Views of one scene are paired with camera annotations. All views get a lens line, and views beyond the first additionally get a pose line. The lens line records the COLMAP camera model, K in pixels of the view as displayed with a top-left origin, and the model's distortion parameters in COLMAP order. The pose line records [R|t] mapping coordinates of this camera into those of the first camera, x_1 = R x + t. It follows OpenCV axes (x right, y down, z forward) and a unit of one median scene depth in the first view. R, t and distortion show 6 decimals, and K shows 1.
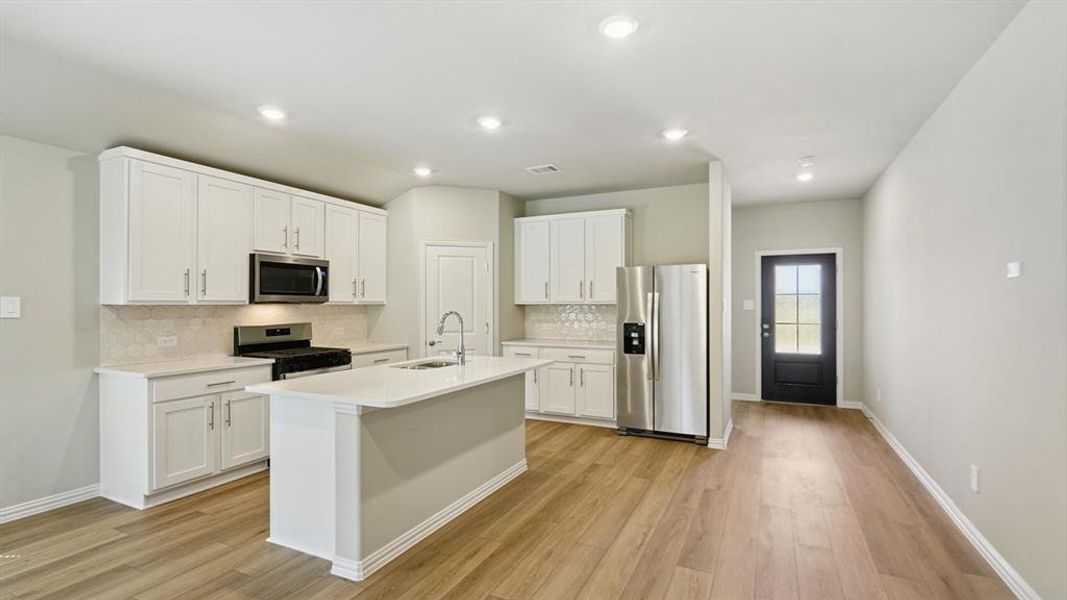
lens RADIAL K [[497.0, 0, 536.9], [0, 497.0, 302.8], [0, 0, 1]] dist [-0.000674, -0.000158]
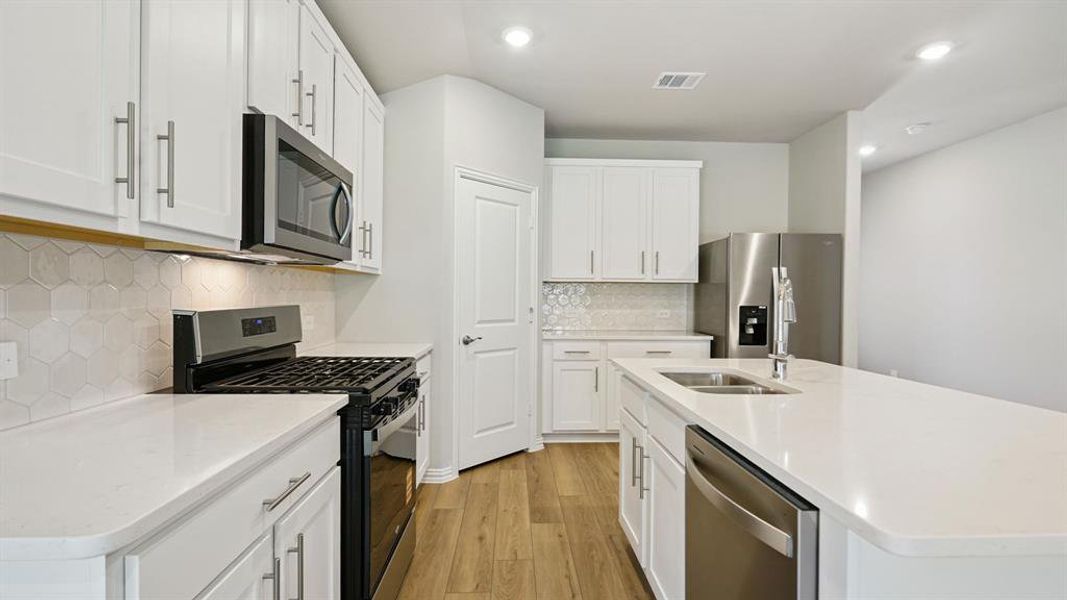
lens RADIAL K [[497.0, 0, 536.9], [0, 497.0, 302.8], [0, 0, 1]] dist [-0.000674, -0.000158]
pose [[0.879883, 0.003570, 0.475177, -0.472033], [-0.012189, 0.999812, 0.015059, 0.028302], [-0.475034, -0.019043, 0.879761, 0.478288]]
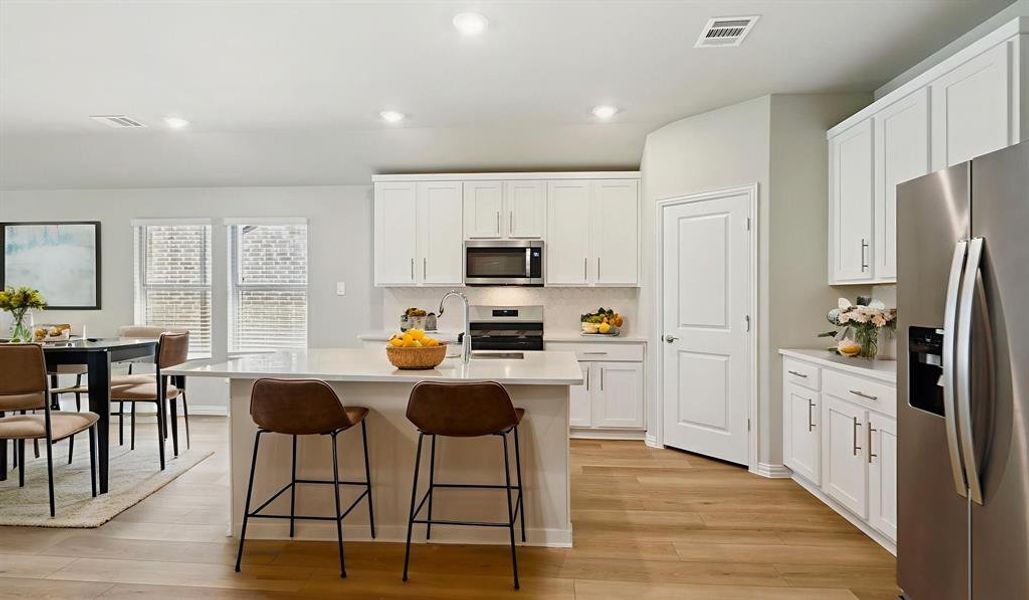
lens RADIAL K [[493.0, 0, 513.5], [0, 493.0, 295.3], [0, 0, 1]] dist [-0.002276, -0.000227]
pose [[0.364532, 0.003114, -0.931186, 0.422202], [-0.000767, 0.999995, 0.003044, 0.016332], [0.931191, -0.000395, 0.364533, 0.583022]]
